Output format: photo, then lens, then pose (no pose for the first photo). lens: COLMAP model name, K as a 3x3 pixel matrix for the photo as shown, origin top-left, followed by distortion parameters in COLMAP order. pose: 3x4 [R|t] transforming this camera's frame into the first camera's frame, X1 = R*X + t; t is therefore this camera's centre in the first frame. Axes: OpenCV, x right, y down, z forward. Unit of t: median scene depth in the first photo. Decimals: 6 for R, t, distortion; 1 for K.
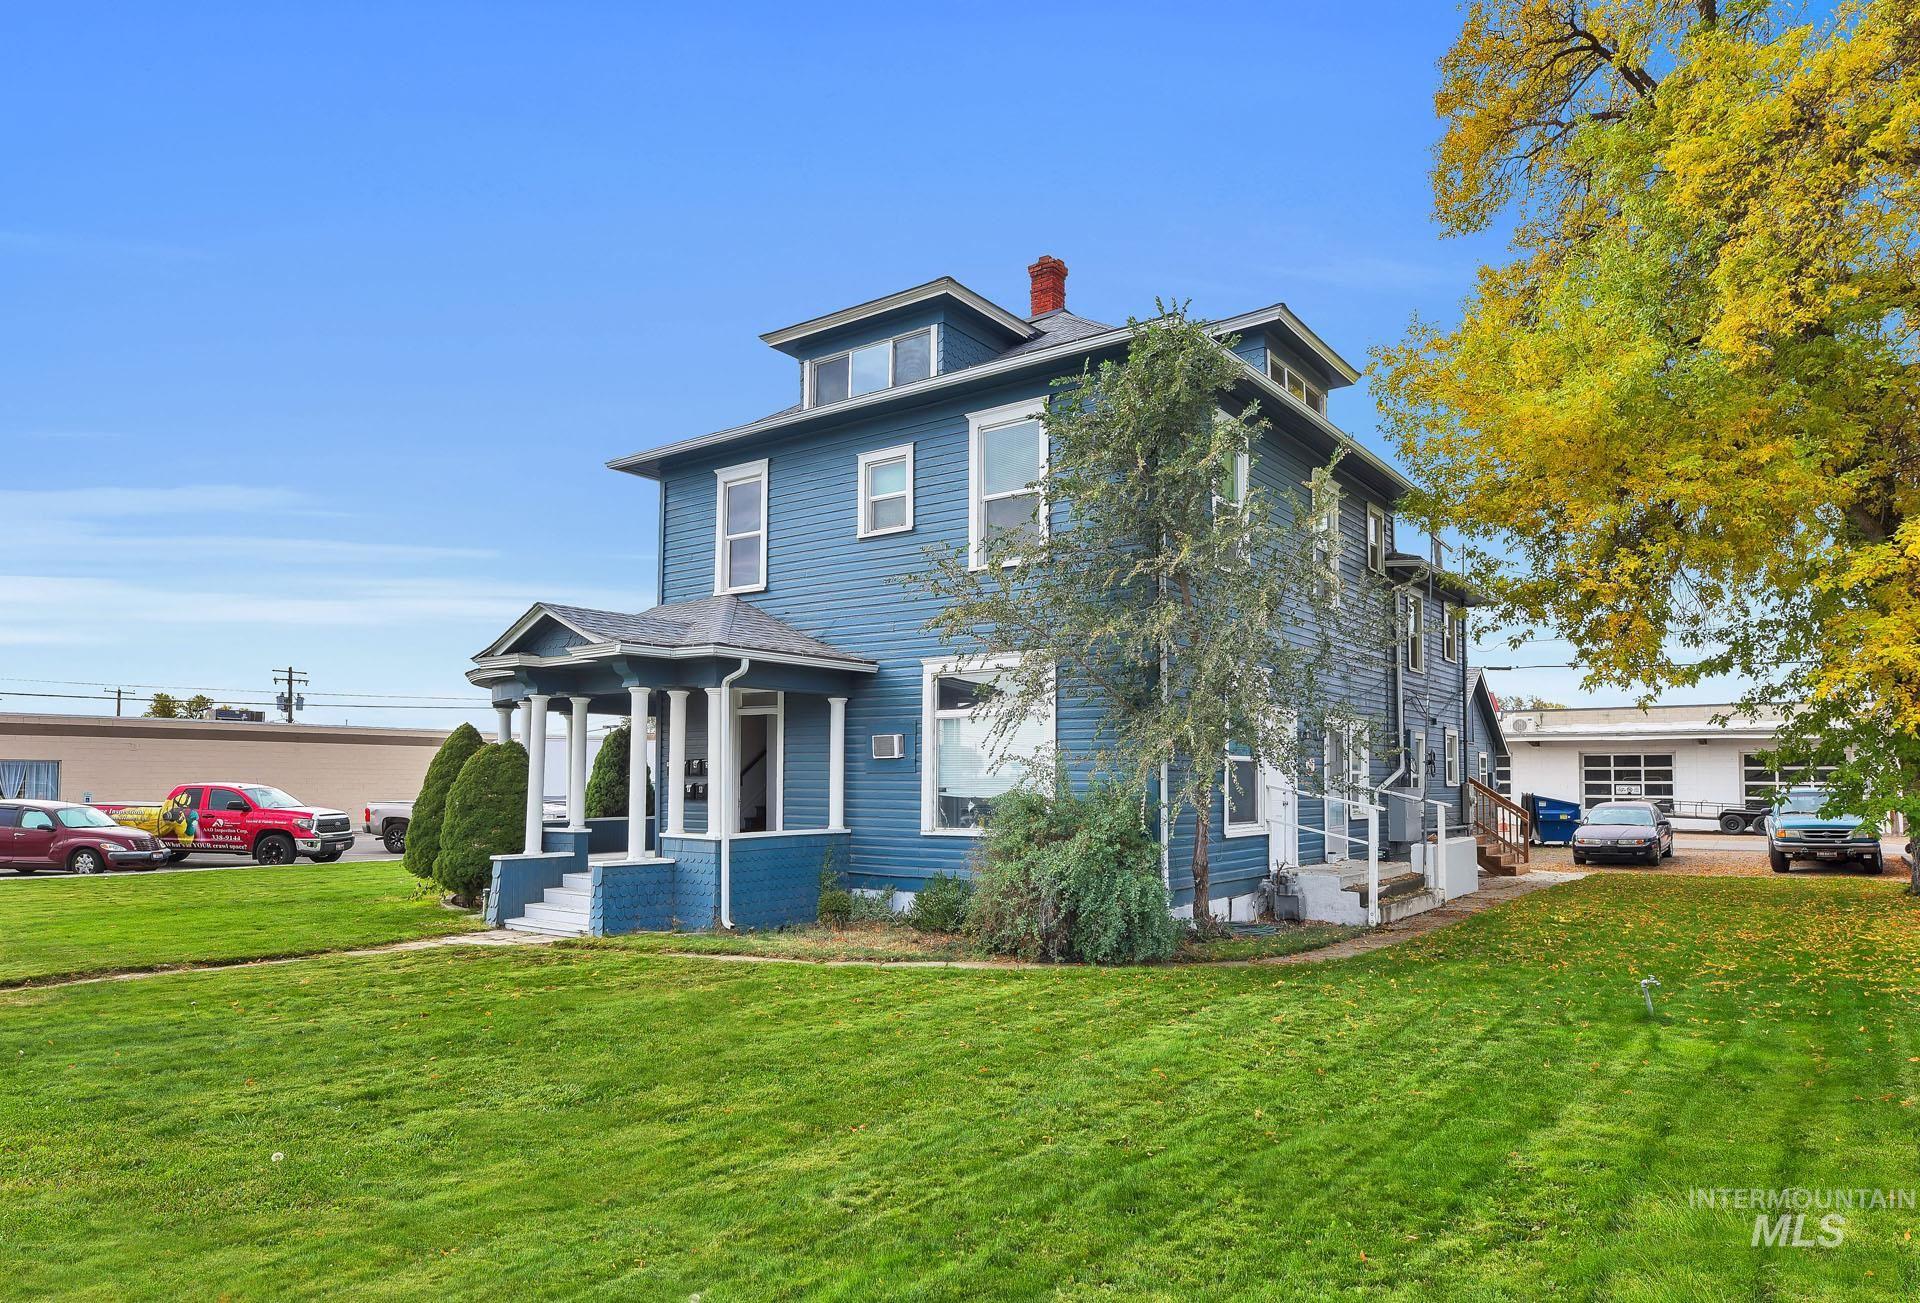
lens RADIAL K [[1146.5, 0, 960.0], [0, 1146.5, 707.4], [0, 0, 1]] dist [0.067139, 0.000298]
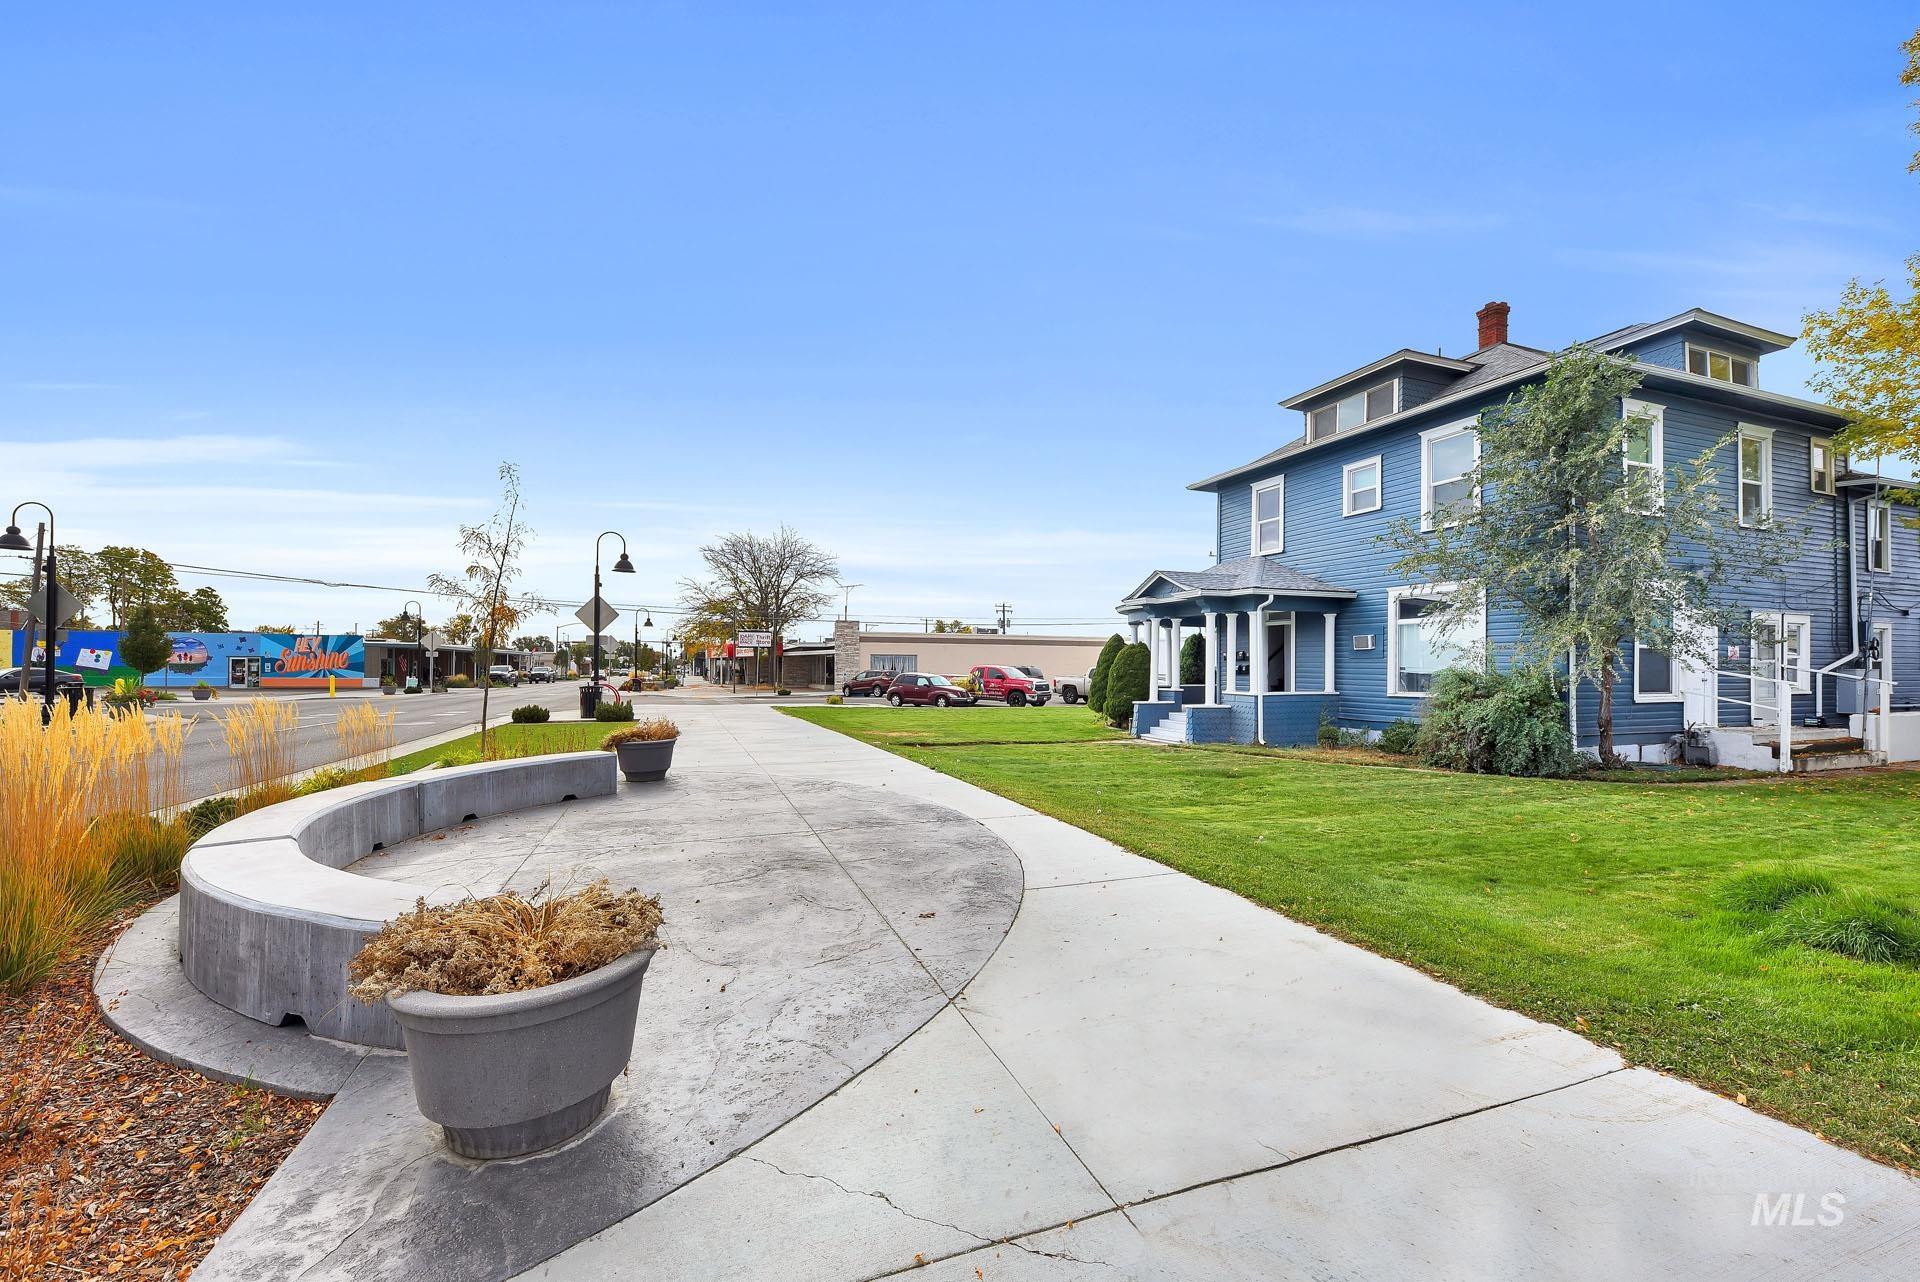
lens RADIAL K [[743.7, 0, 944.1], [0, 743.7, 669.7], [0, 0, 1]] dist [0.000973, -0.004173]
pose [[0.830301, 0.003910, -0.557302, 0.031278], [0.033246, 0.997847, 0.056533, -0.007240], [0.556323, -0.065467, 0.828383, -0.221569]]
